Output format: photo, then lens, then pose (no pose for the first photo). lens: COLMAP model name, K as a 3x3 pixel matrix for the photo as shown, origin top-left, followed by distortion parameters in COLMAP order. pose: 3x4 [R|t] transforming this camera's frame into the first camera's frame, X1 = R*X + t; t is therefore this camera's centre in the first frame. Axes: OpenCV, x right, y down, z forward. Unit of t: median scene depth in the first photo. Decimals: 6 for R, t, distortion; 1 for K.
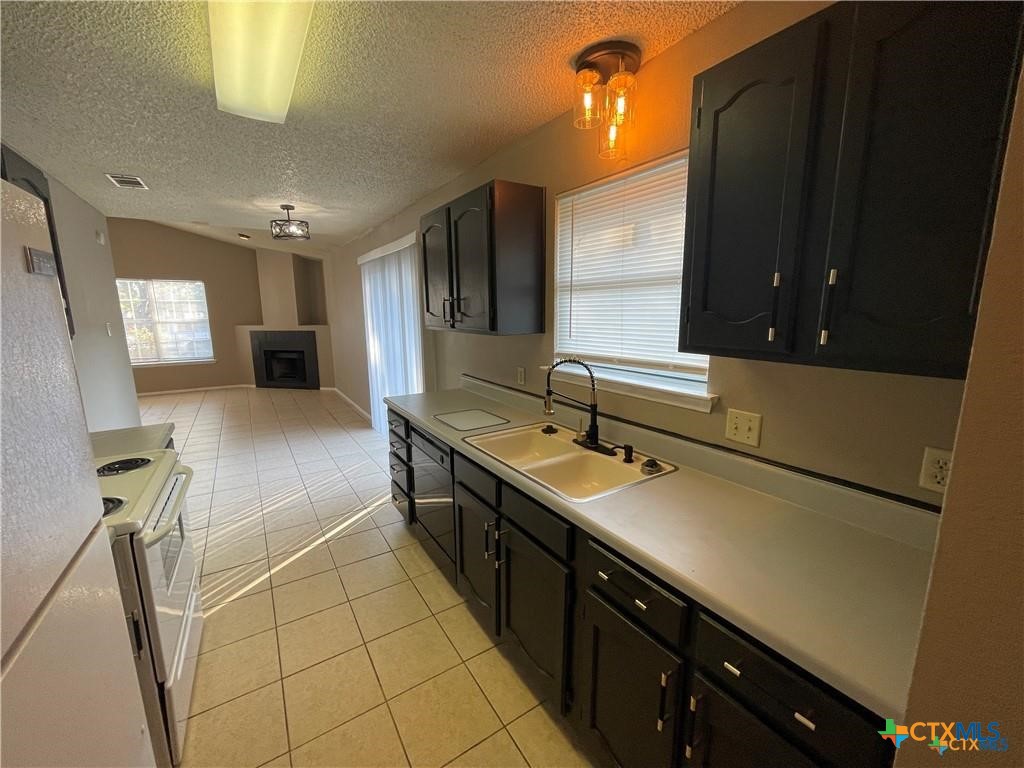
lens RADIAL K [[414.6, 0, 507.8], [0, 414.6, 382.3], [0, 0, 1]] dist [-0.000956, -0.000184]
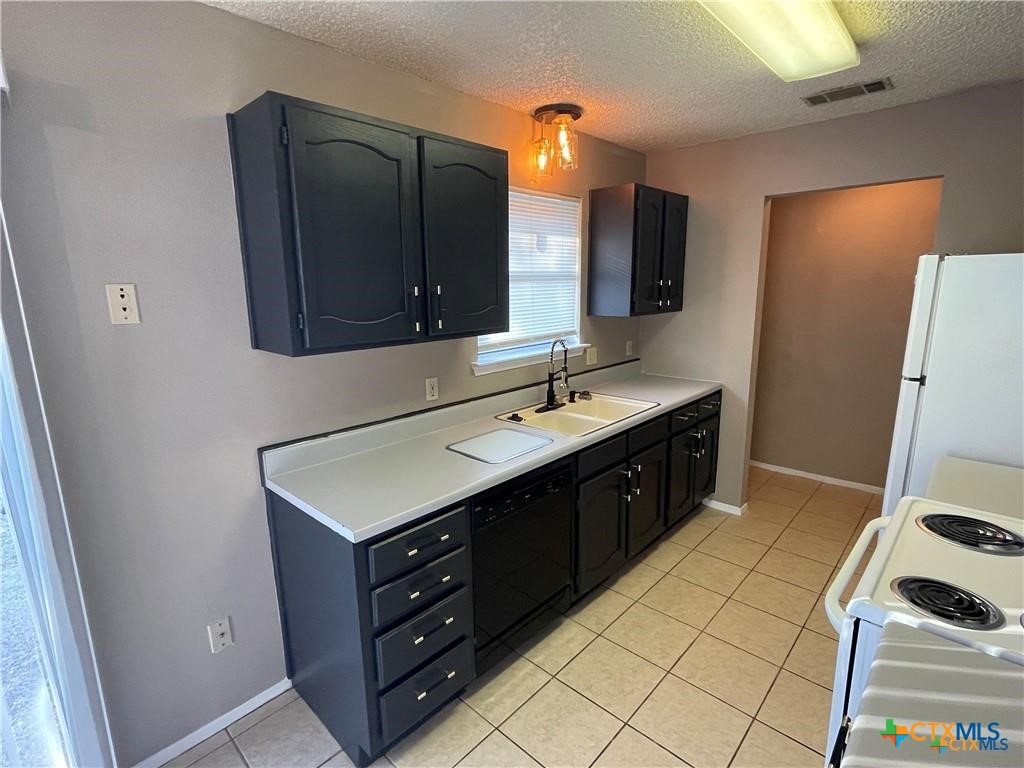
lens RADIAL K [[504.6, 0, 505.7], [0, 504.6, 381.1], [0, 0, 1]] dist [0.001428, -0.000147]
pose [[-0.241776, -0.179398, 0.953604, -1.272583], [0.183458, 0.956584, 0.226473, -0.309445], [-0.952831, 0.229702, -0.198367, 1.501303]]
